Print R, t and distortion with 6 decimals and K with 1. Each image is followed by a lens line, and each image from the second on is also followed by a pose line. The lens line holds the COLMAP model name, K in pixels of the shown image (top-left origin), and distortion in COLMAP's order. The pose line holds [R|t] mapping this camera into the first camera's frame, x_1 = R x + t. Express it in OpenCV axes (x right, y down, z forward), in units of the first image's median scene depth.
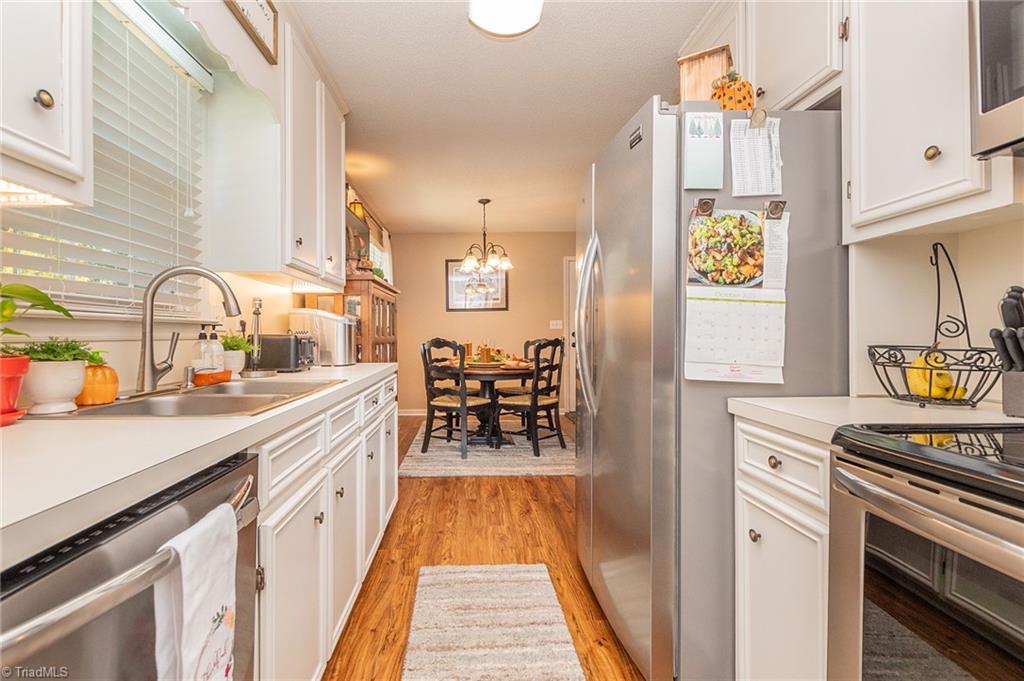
lens RADIAL K [[483.9, 0, 514.4], [0, 483.9, 329.4], [0, 0, 1]] dist [0.002761, 0.000357]
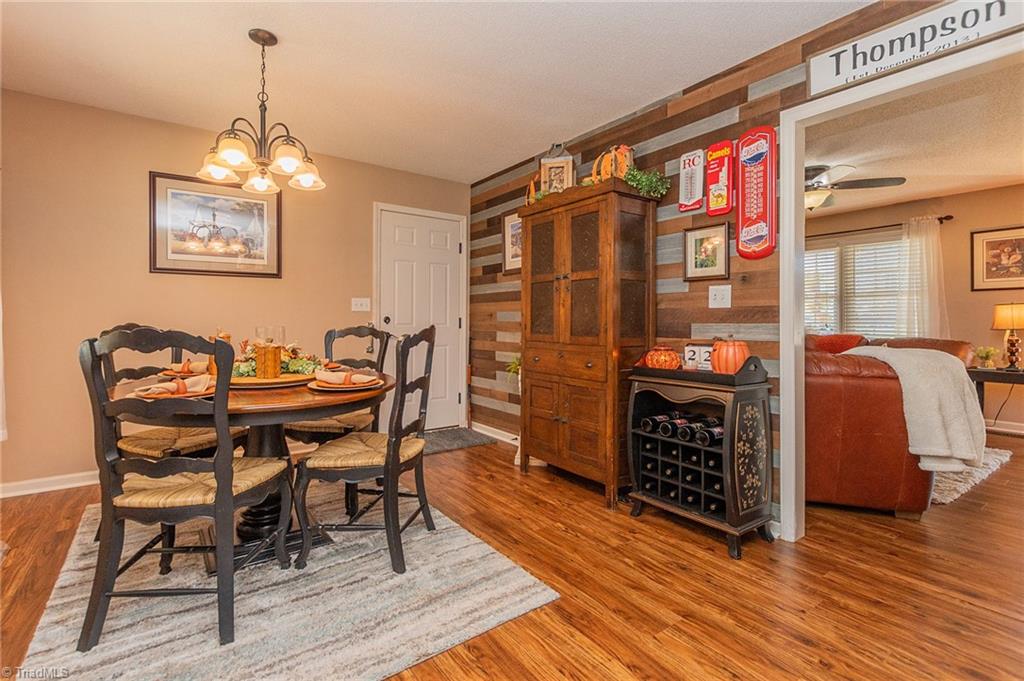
lens RADIAL K [[466.5, 0, 513.6], [0, 466.5, 318.4], [0, 0, 1]] dist [0.001876, 0.000139]
pose [[0.852743, 0.010628, 0.522222, -0.096289], [-0.012506, 0.999922, 0.000072, 0.009683], [-0.522181, -0.006592, 0.852809, 0.514608]]
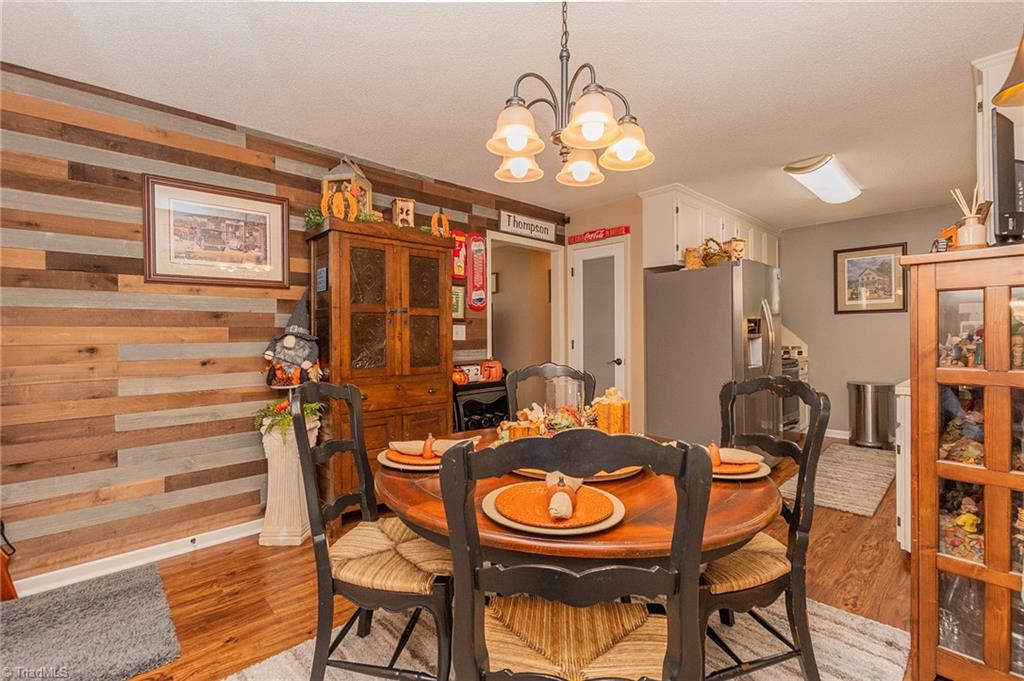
lens RADIAL K [[444.8, 0, 509.7], [0, 444.8, 331.6], [0, 0, 1]] dist [0.000114, 0.000013]
pose [[-0.605452, 0.012941, 0.795777, -0.306452], [0.000226, 0.999871, -0.016088, -0.009658], [-0.795882, -0.009561, -0.605376, 1.333170]]
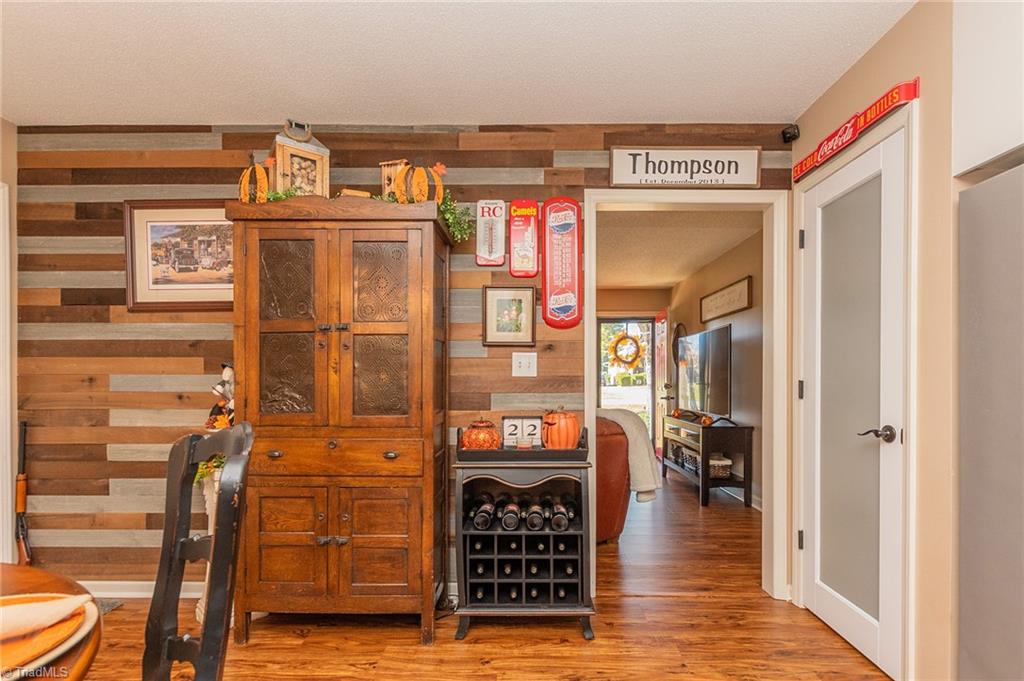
lens RADIAL K [[455.7, 0, 525.9], [0, 455.7, 381.9], [0, 0, 1]] dist [0.001423, -0.000085]
pose [[0.095563, -0.000257, 0.995423, -0.104711], [-0.012258, 0.999924, 0.001435, -0.001575], [-0.995348, -0.012339, 0.095552, 0.832612]]
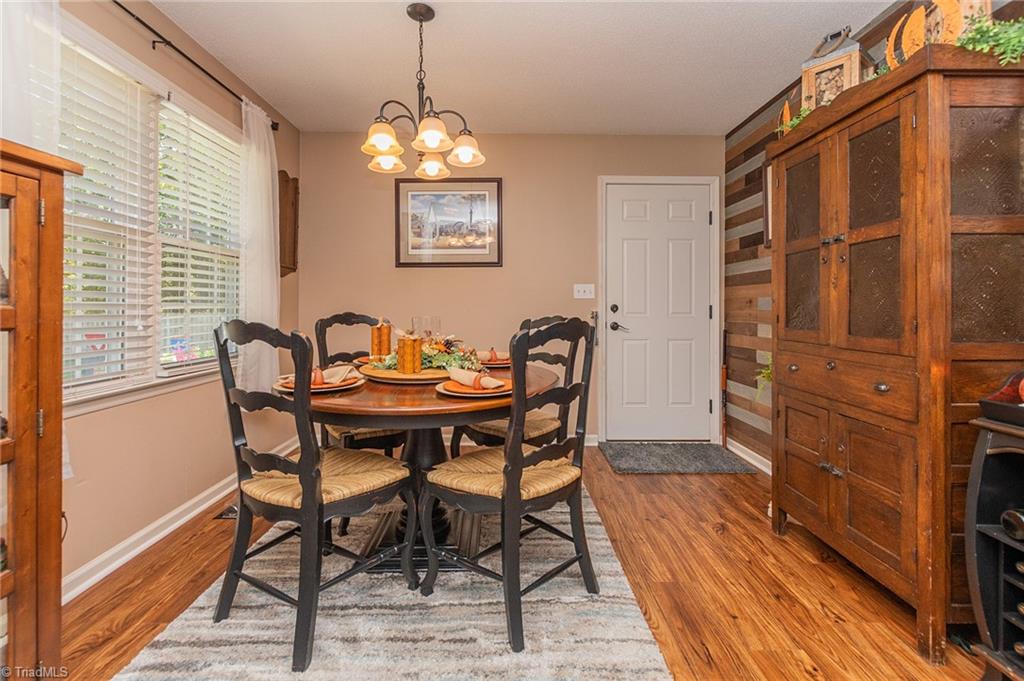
lens RADIAL K [[467.2, 0, 514.3], [0, 467.2, 303.6], [0, 0, 1]] dist [0.002894, 0.000044]
pose [[0.997112, 0.005792, -0.075718, 0.064575], [-0.005623, 0.999981, 0.002438, 0.006589], [0.075730, -0.002005, 0.997126, 0.614381]]
